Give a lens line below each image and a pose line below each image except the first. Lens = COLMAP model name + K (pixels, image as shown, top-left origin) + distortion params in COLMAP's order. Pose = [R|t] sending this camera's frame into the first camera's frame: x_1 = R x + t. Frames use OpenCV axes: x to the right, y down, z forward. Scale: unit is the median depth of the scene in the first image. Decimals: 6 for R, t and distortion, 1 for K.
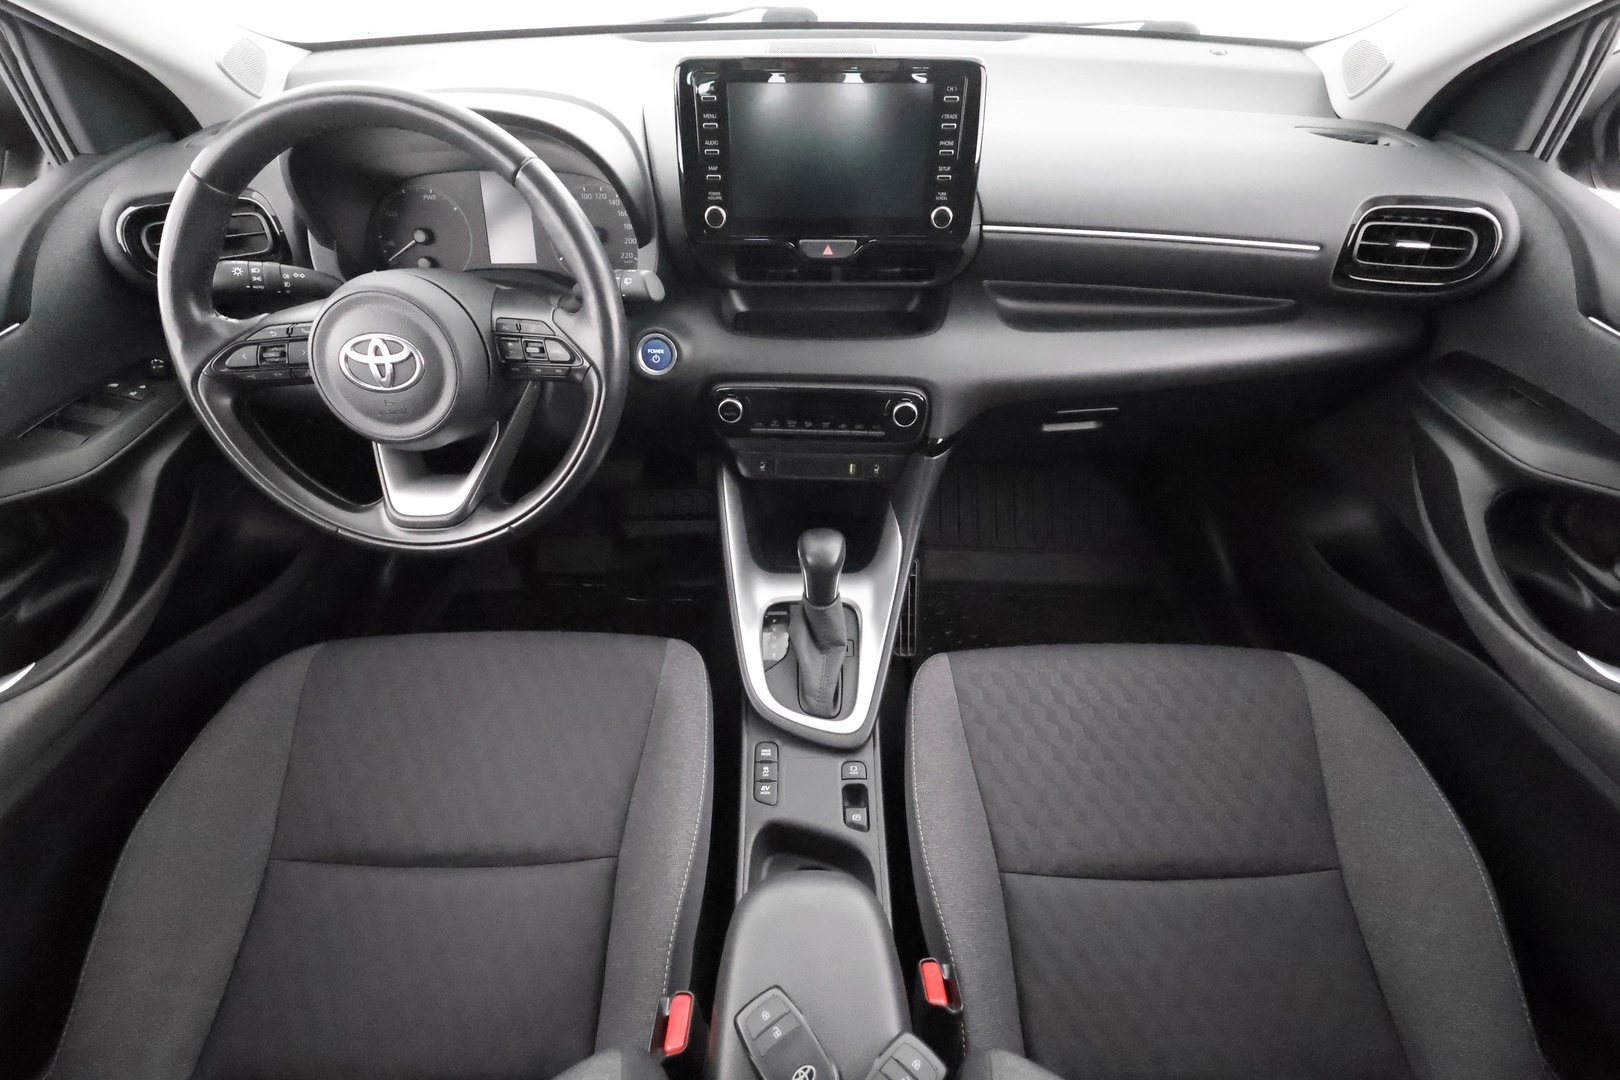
lens RADIAL K [[743.4, 0, 783.9], [0, 743.4, 545.9], [0, 0, 1]] dist [-0.009156, 0.000448]
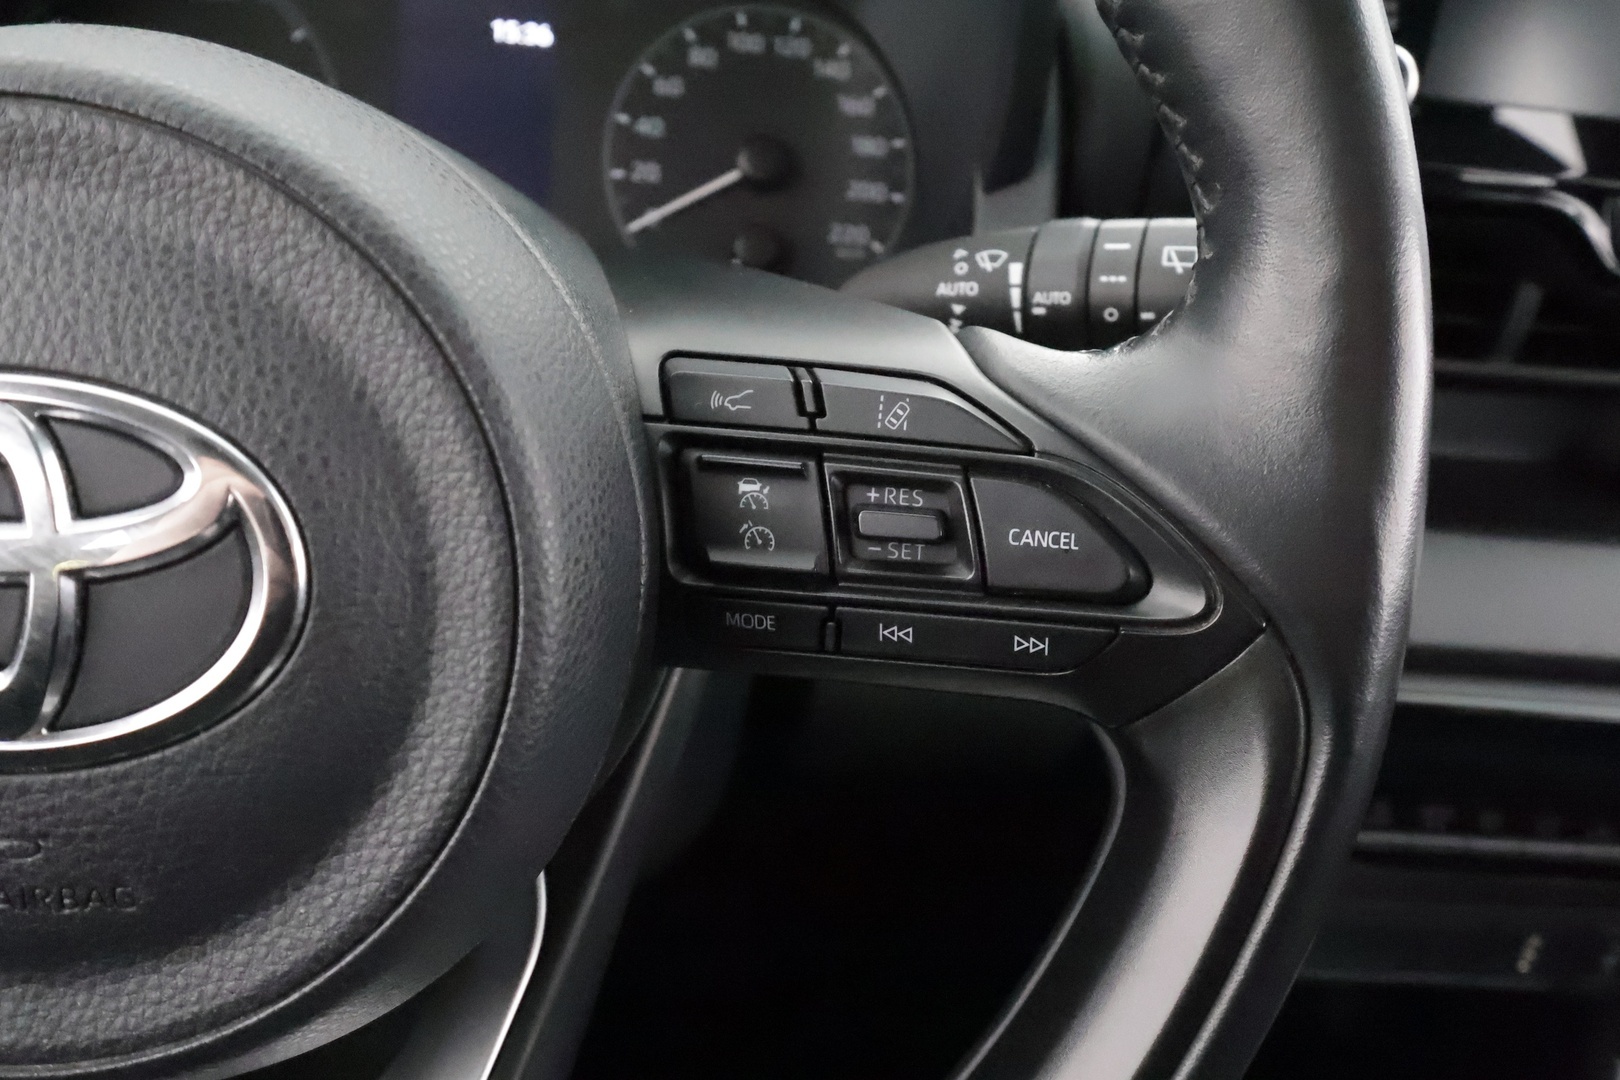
lens RADIAL K [[1325.0, 0, 810.0], [0, 1325.0, 540.0], [0, 0, 1]] dist [0.001246, -0.012687]
pose [[0.988553, 0.050351, 0.142227, -0.370946], [-0.012544, 0.966835, -0.255094, -0.163807], [-0.150354, 0.250390, 0.956399, 0.640115]]
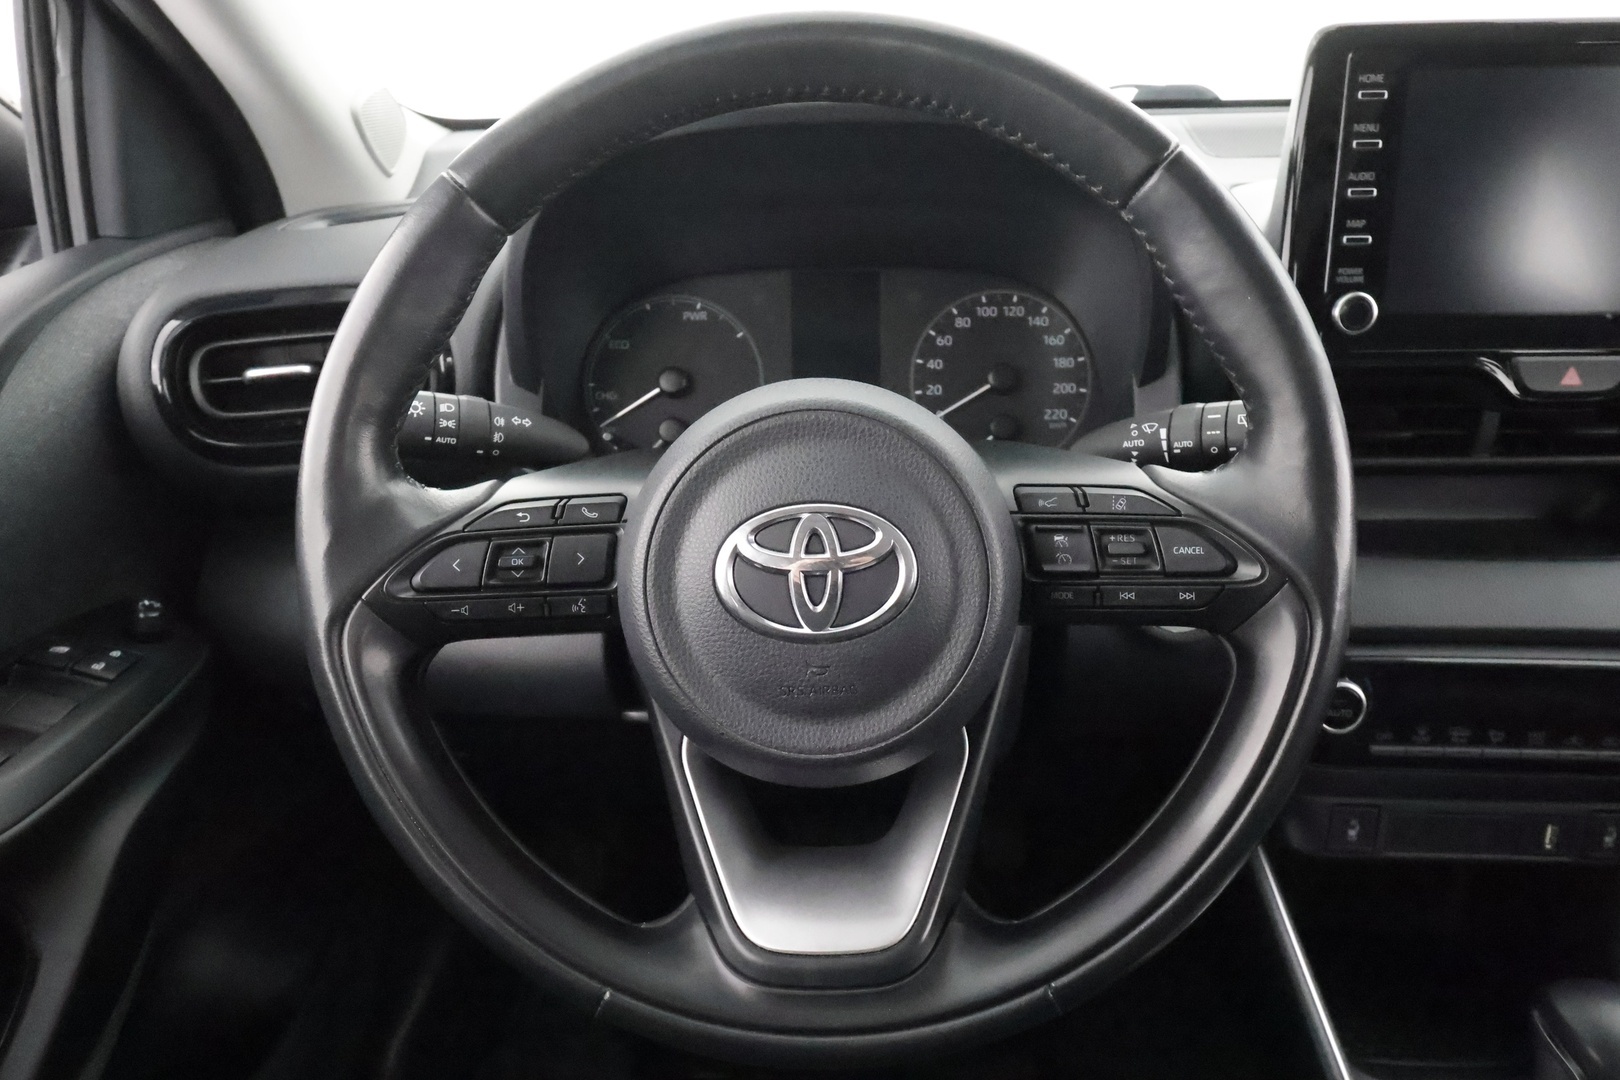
lens RADIAL K [[1149.2, 0, 774.8], [0, 1149.2, 535.1], [0, 0, 1]] dist [-0.012529, 0.002578]
pose [[0.999413, -0.006382, -0.033649, -0.475946], [-0.006055, 0.934092, -0.356982, -0.029484], [0.033710, 0.356977, 0.933505, 0.337964]]
